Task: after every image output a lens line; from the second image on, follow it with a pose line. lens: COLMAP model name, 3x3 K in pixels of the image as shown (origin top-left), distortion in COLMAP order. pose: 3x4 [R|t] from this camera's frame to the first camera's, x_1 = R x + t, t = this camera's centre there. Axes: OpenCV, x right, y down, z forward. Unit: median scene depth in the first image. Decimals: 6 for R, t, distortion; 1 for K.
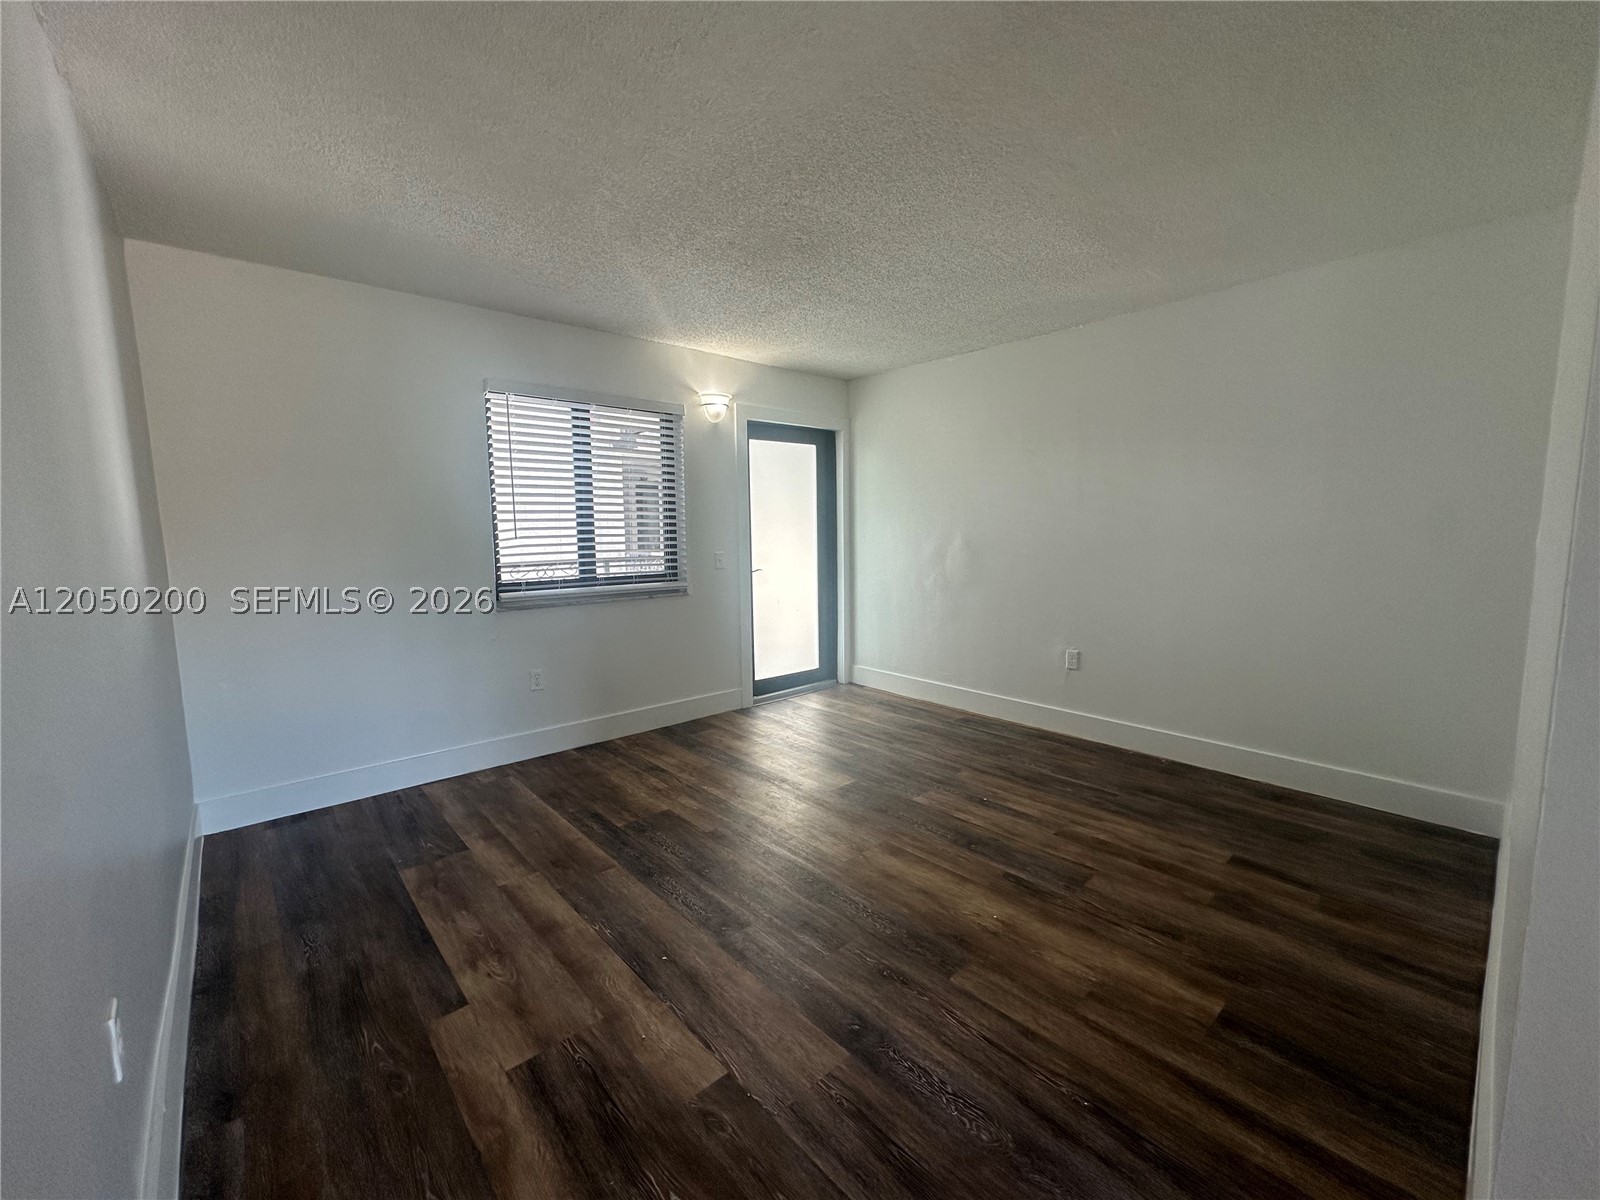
lens RADIAL K [[637.4, 0, 797.1], [0, 637.4, 596.7], [0, 0, 1]] dist [-0.004630, 0.001344]
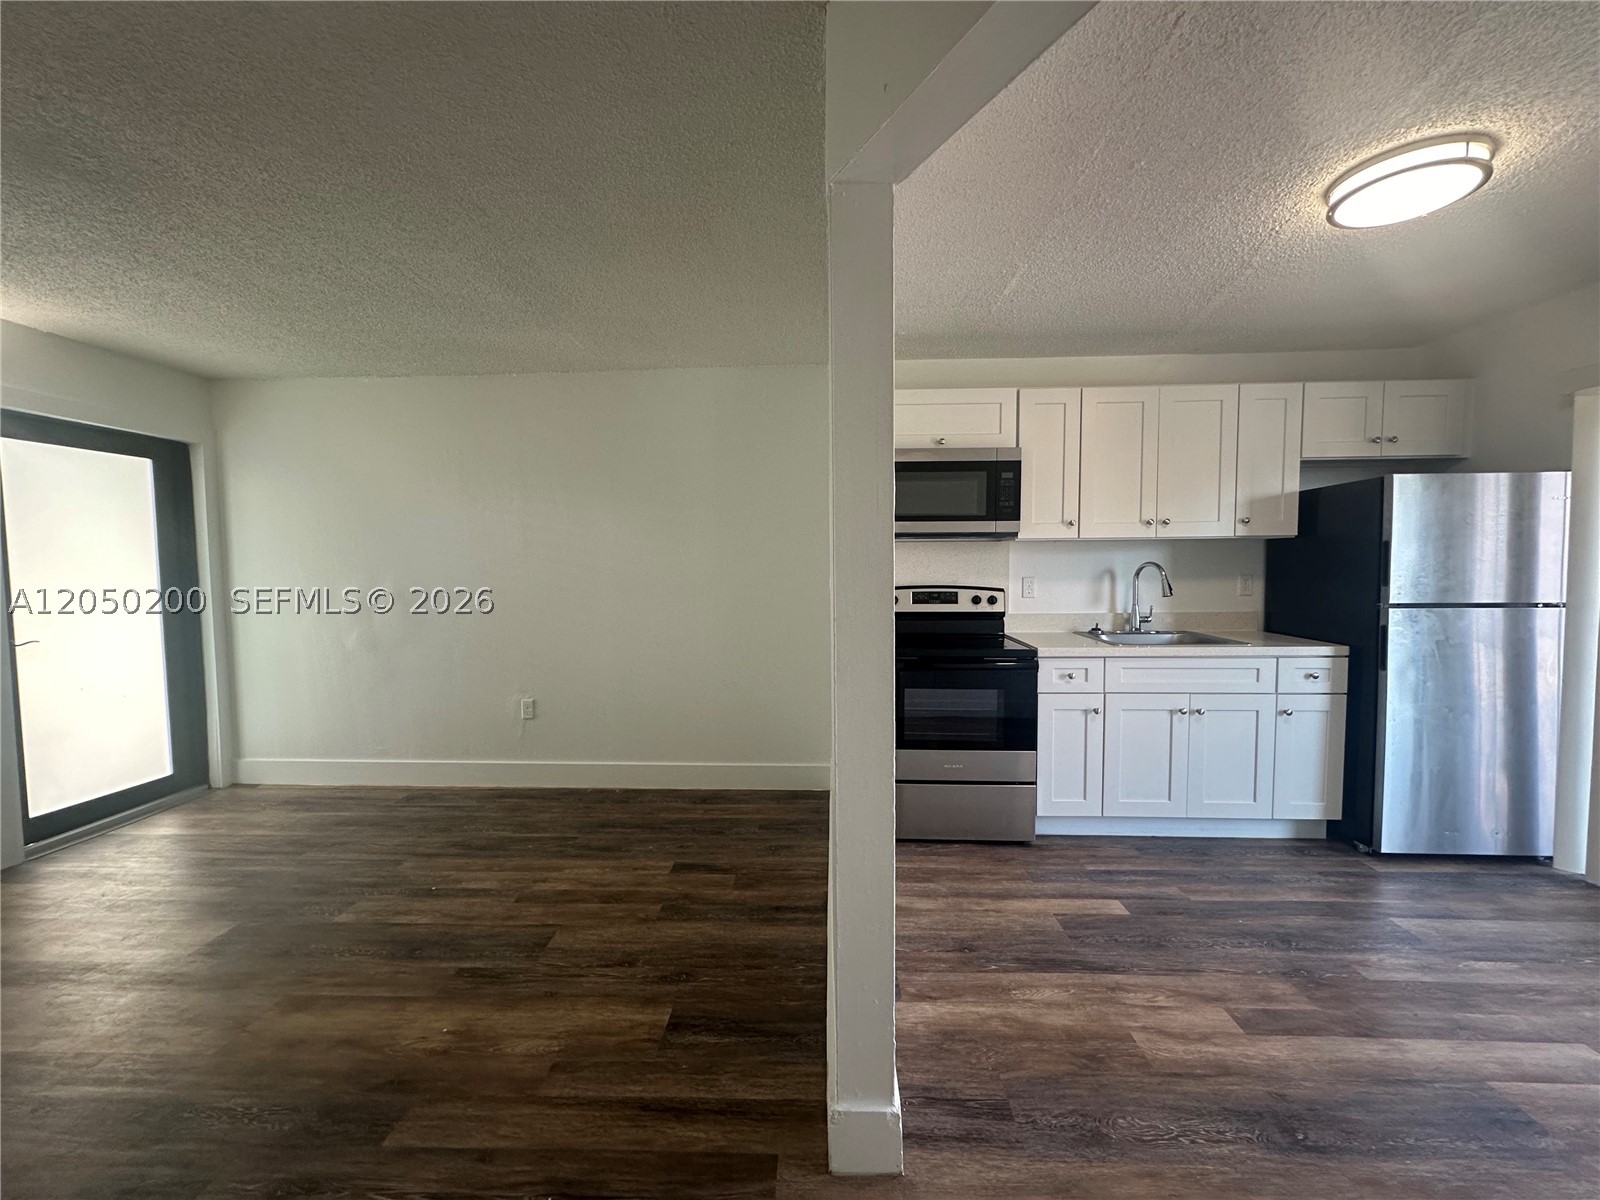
lens RADIAL K [[637.4, 0, 797.1], [0, 637.4, 597.5], [0, 0, 1]] dist [-0.004630, 0.001344]
pose [[0.697594, -0.032157, 0.715771, 0.038308], [0.078529, 0.996405, -0.031771, -0.012334], [-0.712177, 0.078372, 0.697612, 0.013476]]
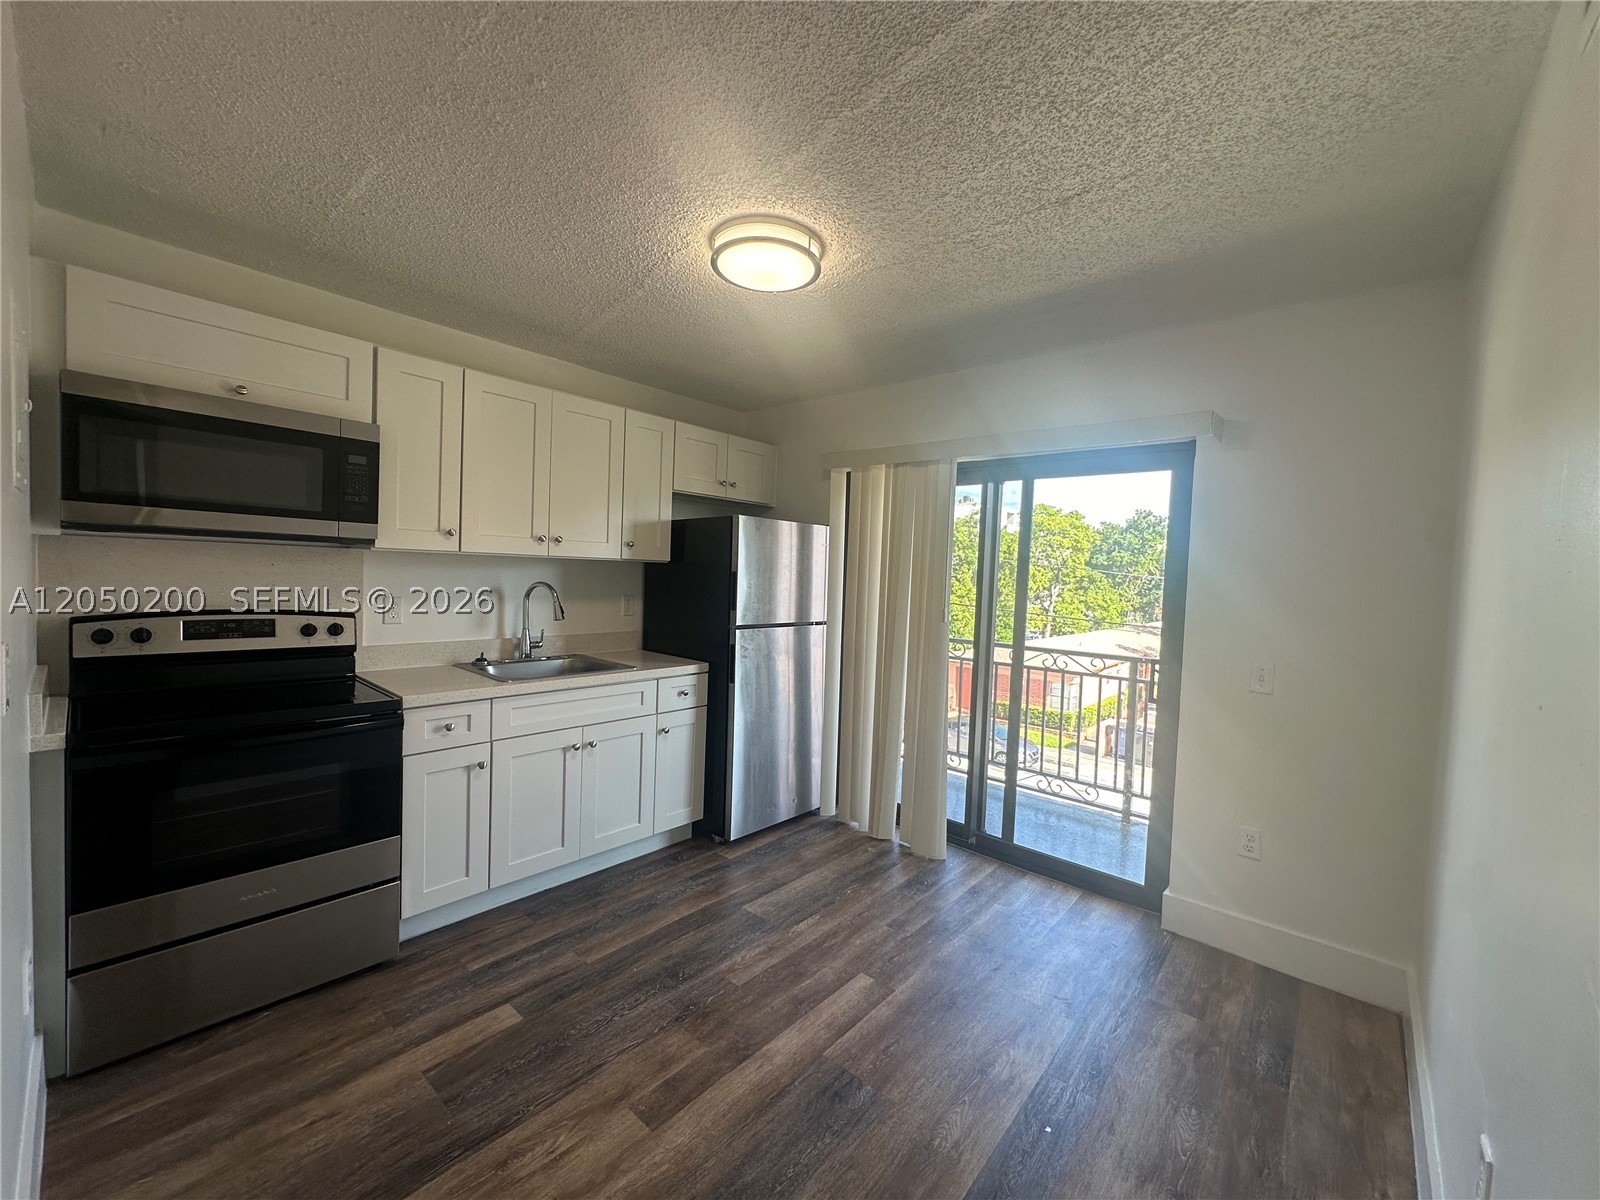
lens RADIAL K [[637.4, 0, 797.3], [0, 637.4, 597.3], [0, 0, 1]] dist [-0.004630, 0.001344]
pose [[-0.126672, -0.029172, 0.991516, 0.243488], [0.073706, 0.996527, 0.038736, -0.051934], [-0.989203, 0.077987, -0.124082, 0.081209]]
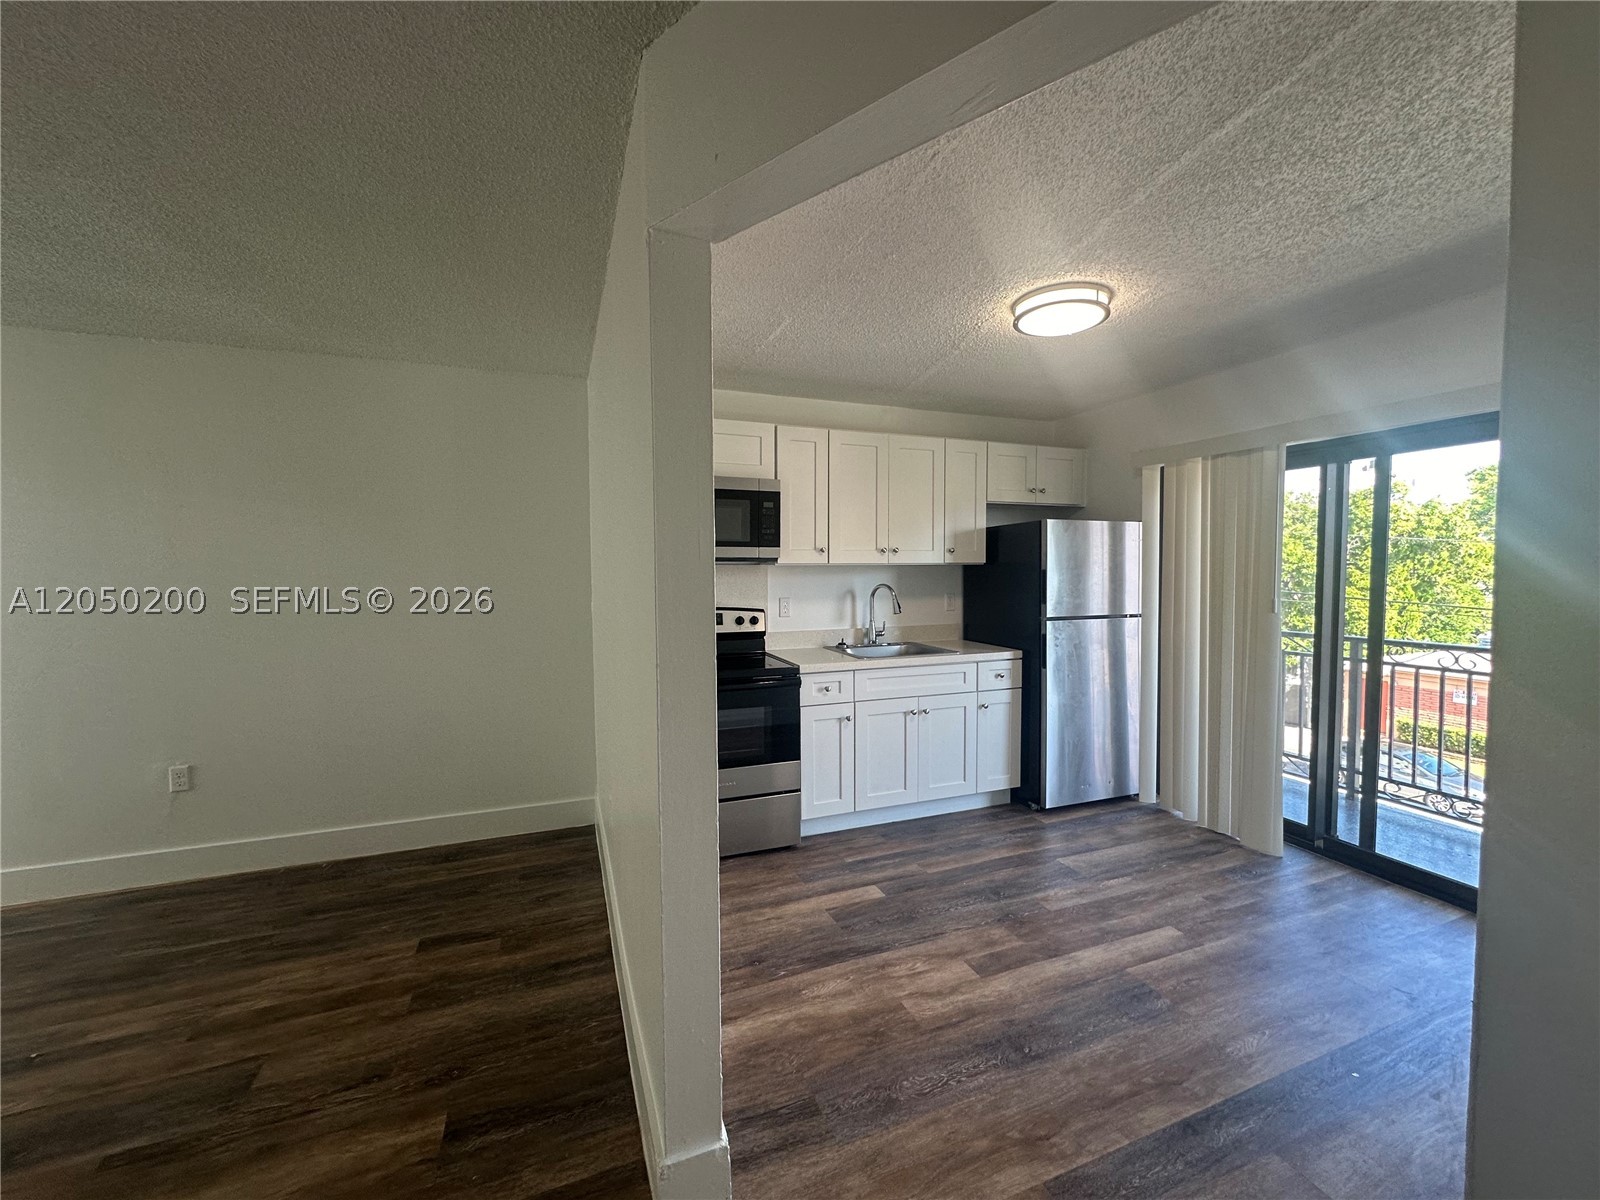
lens RADIAL K [[637.4, 0, 796.9], [0, 637.4, 597.5], [0, 0, 1]] dist [-0.004630, 0.001344]
pose [[0.350375, -0.029659, 0.936140, -0.008916], [0.103906, 0.994560, -0.007379, -0.047790], [-0.930828, 0.099856, 0.351551, 0.064288]]
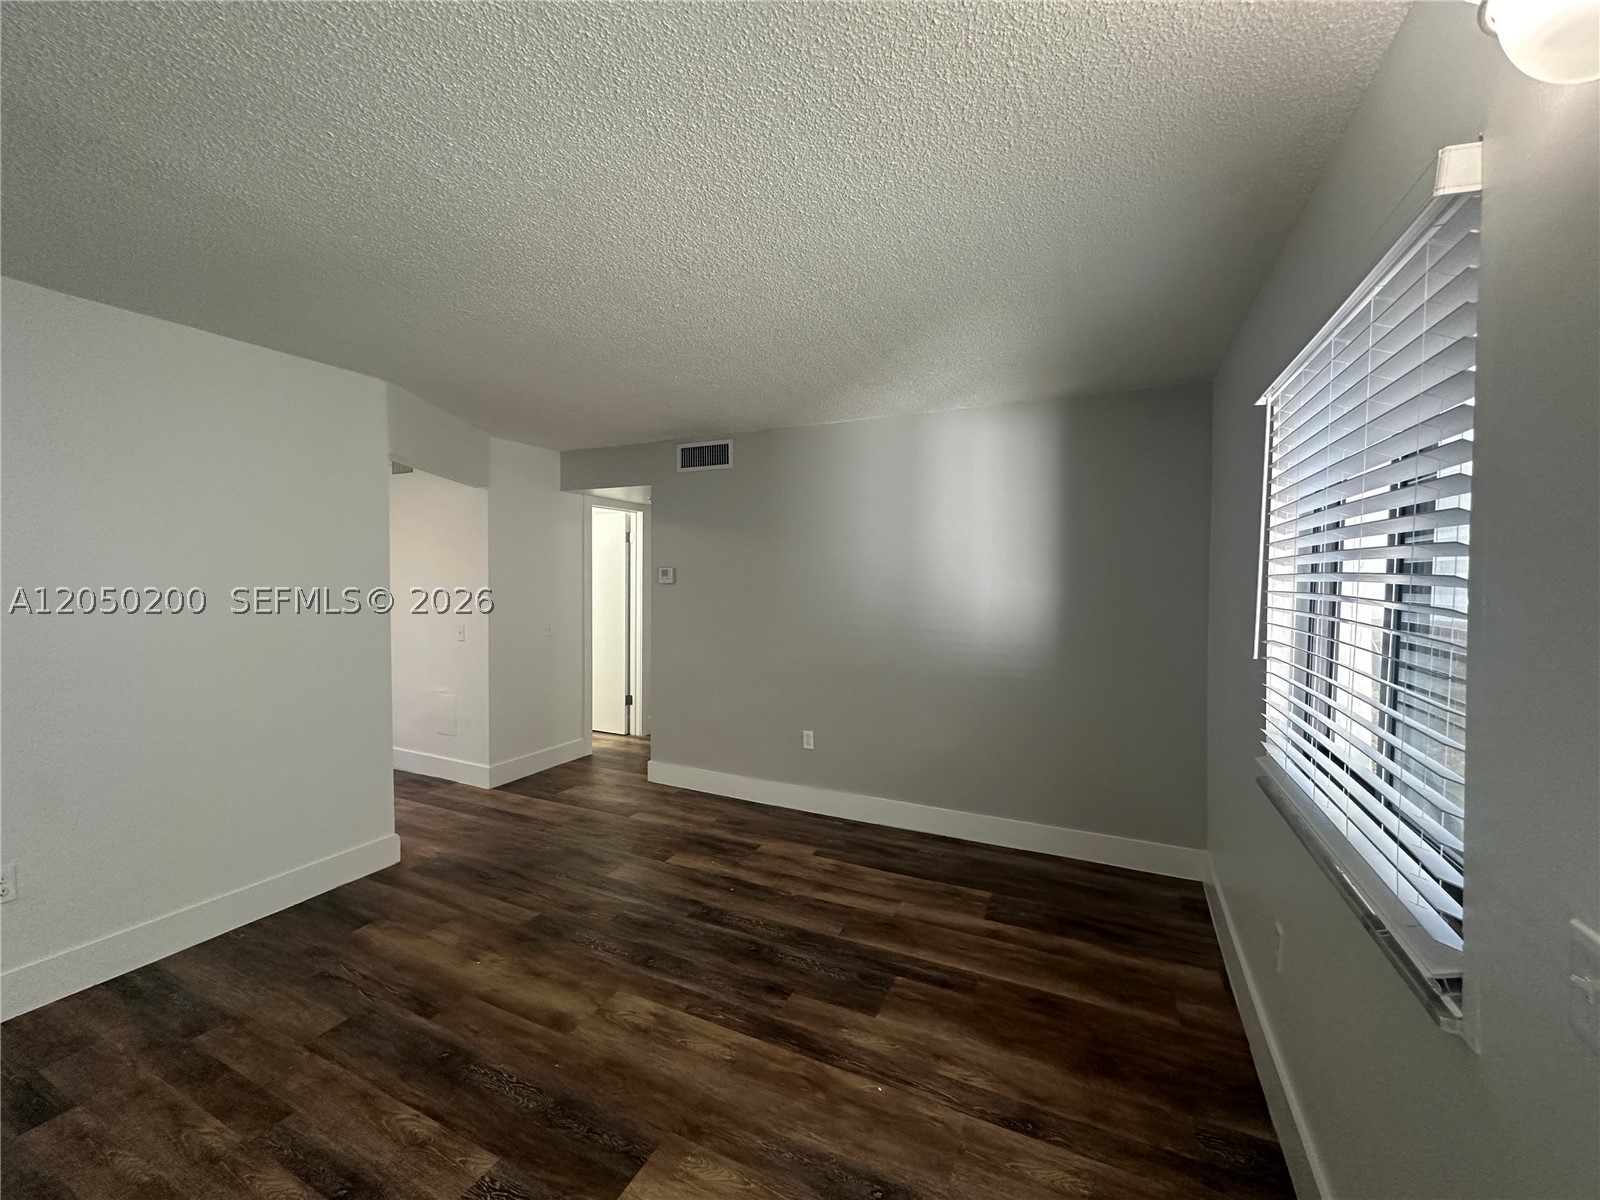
lens RADIAL K [[637.4, 0, 795.9], [0, 637.4, 600.0], [0, 0, 1]] dist [-0.004630, 0.001344]
pose [[-0.923762, 0.021414, -0.382367, 0.169526], [-0.036883, 0.988820, 0.144483, -0.271691], [0.381186, 0.147571, -0.912644, 1.779441]]
